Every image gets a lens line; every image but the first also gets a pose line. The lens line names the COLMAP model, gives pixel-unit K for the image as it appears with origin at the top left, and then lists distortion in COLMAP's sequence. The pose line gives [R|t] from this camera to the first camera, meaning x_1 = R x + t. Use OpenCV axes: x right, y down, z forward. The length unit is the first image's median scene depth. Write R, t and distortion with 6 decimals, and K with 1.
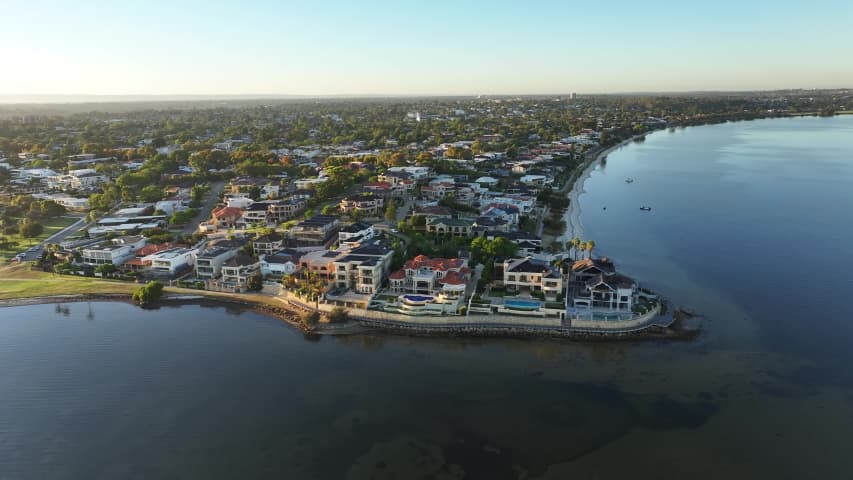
lens RADIAL K [[599.7, 0, 426.5], [0, 599.7, 240.0], [0, 0, 1]] dist [0.005538, 0.000685]
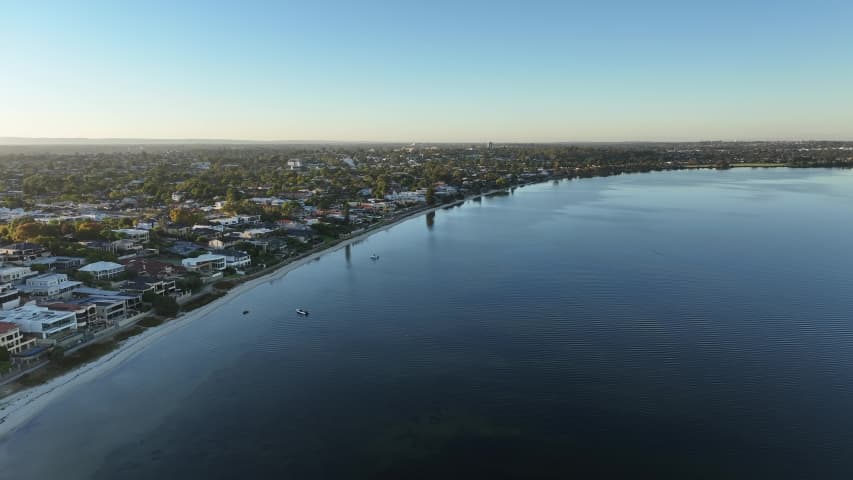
lens RADIAL K [[599.7, 0, 426.5], [0, 599.7, 240.0], [0, 0, 1]] dist [0.005538, 0.000685]
pose [[0.996993, -0.000723, 0.077493, 0.110681], [0.006538, 0.997176, -0.074809, -0.020369], [-0.077220, 0.075090, 0.994182, 0.073376]]
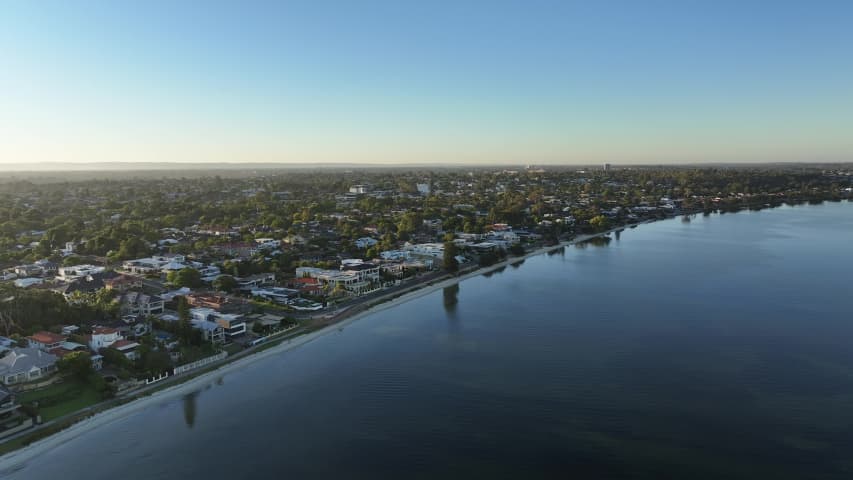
lens RADIAL K [[599.7, 0, 426.5], [0, 599.7, 240.0], [0, 0, 1]] dist [0.005538, 0.000685]
pose [[0.992440, 0.021948, -0.120753, 0.164650], [-0.035206, 0.993442, -0.108783, -0.061802], [0.117573, 0.112212, 0.986704, 0.244491]]
